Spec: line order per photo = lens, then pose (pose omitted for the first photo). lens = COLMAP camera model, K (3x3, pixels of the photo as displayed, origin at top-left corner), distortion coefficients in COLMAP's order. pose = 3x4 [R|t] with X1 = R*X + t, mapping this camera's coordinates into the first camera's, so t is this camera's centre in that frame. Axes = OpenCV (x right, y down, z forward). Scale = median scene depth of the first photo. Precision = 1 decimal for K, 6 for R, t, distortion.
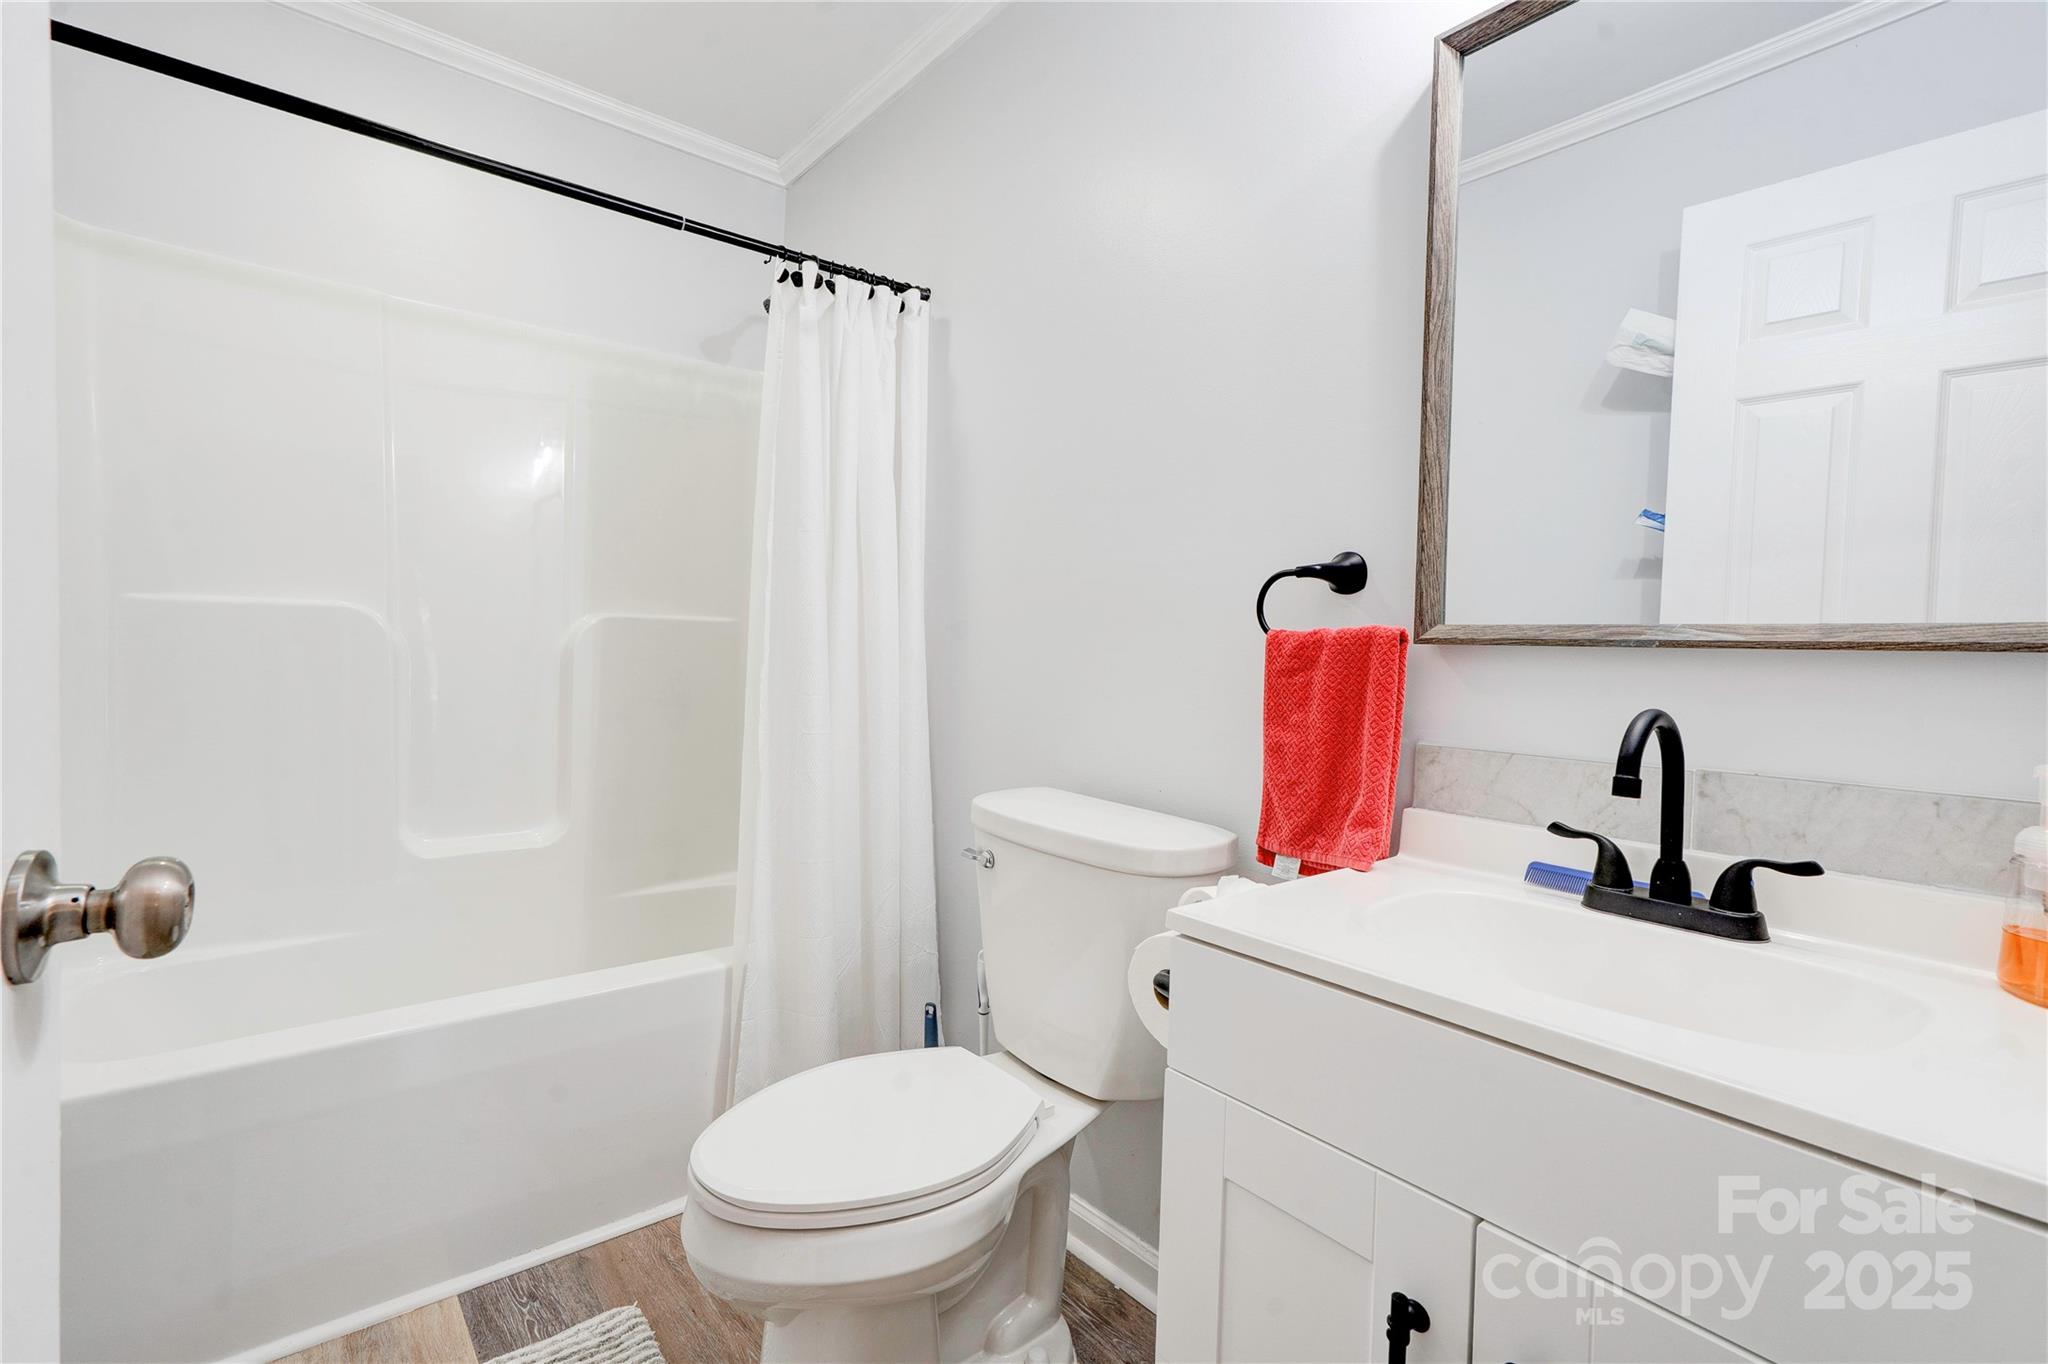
lens RADIAL K [[945.1, 0, 1012.2], [0, 945.1, 680.1], [0, 0, 1]] dist [0.000475, 0.008682]
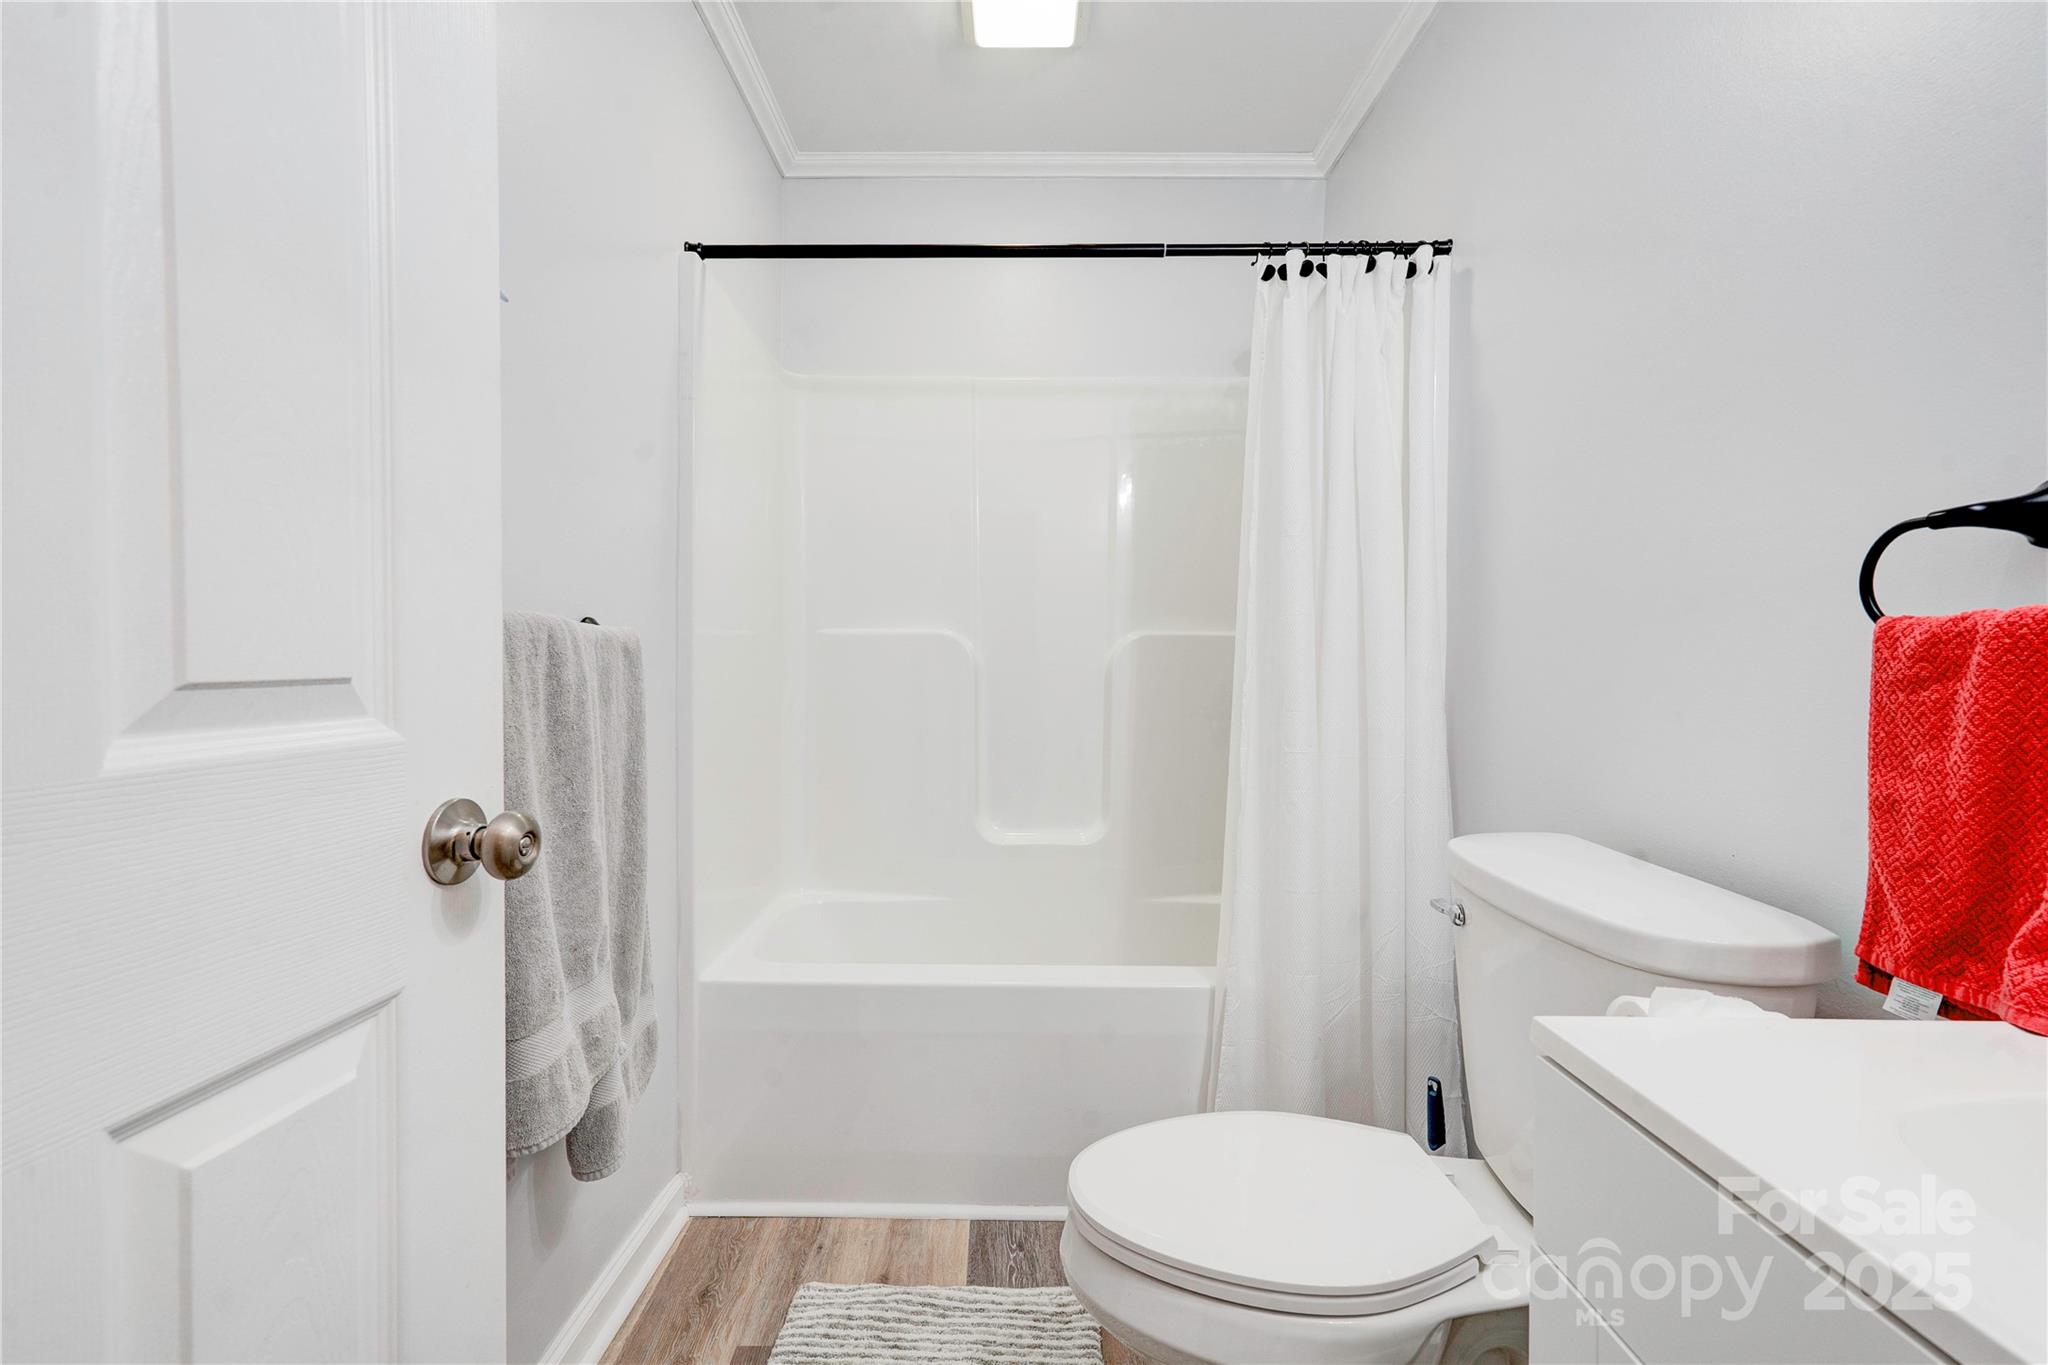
lens RADIAL K [[945.1, 0, 1019.3], [0, 945.1, 680.3], [0, 0, 1]] dist [0.000475, 0.008682]
pose [[0.775773, -0.004635, -0.630995, 0.197122], [-0.007280, 0.999841, -0.016295, 0.003185], [0.630970, 0.017235, 0.775616, 0.125651]]
